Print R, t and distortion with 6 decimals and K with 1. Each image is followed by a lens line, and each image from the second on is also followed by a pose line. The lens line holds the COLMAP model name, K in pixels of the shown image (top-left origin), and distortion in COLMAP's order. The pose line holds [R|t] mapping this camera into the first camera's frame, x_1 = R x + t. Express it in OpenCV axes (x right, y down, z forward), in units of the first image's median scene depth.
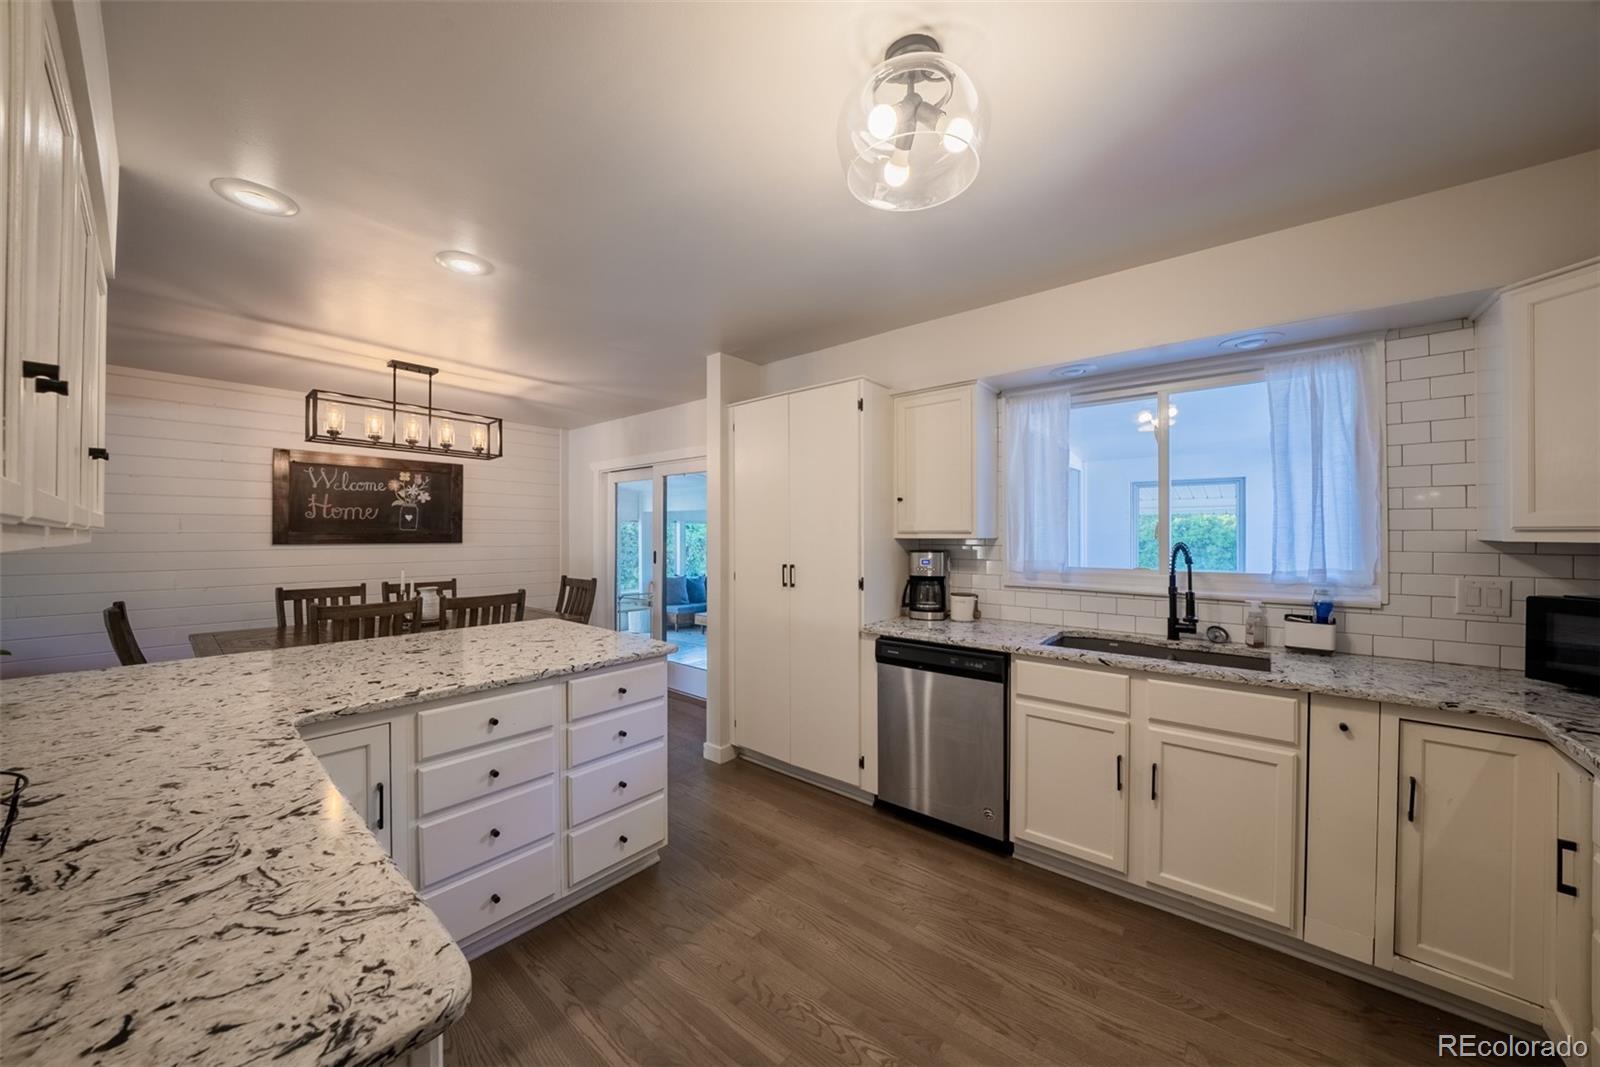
lens RADIAL K [[561.3, 0, 793.0], [0, 561.3, 532.0], [0, 0, 1]] dist [0.000023, -0.000019]
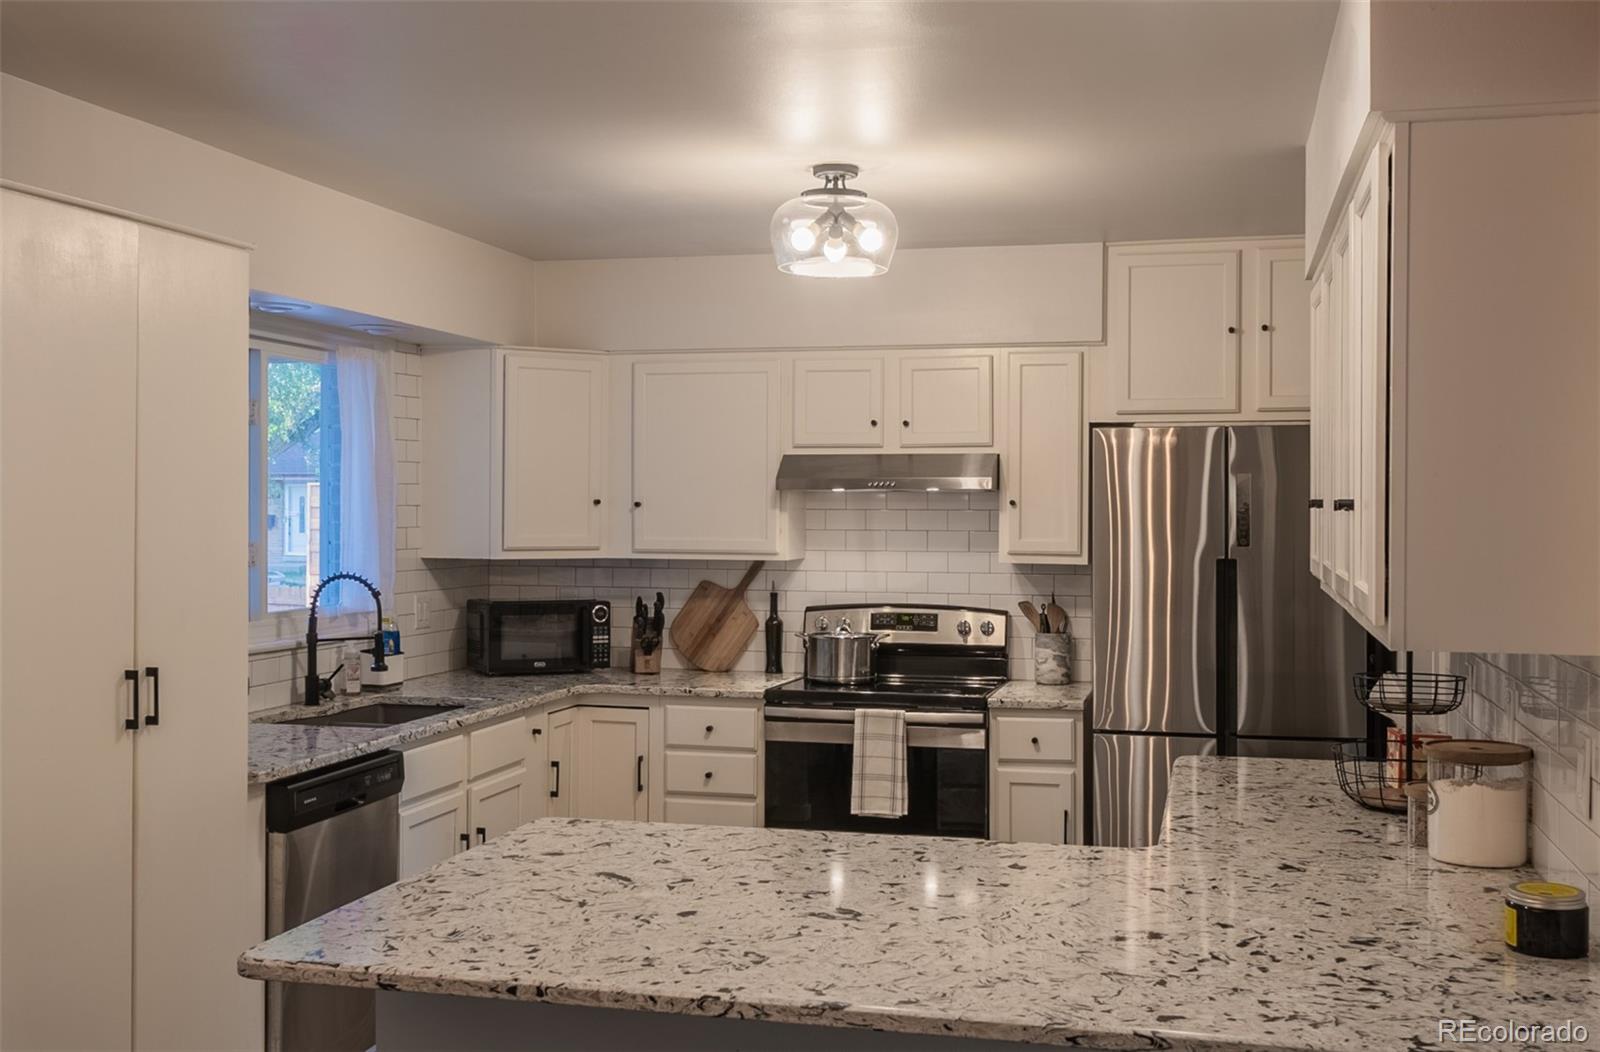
lens RADIAL K [[1608.8, 0, 799.3], [0, 1608.8, 523.1], [0, 0, 1]] dist [0.005274, 0.000000]
pose [[-0.443985, -0.006864, 0.896008, -2.339038], [-0.000748, 0.999973, 0.007291, -0.097005], [-0.896034, 0.002567, -0.443978, 2.140005]]
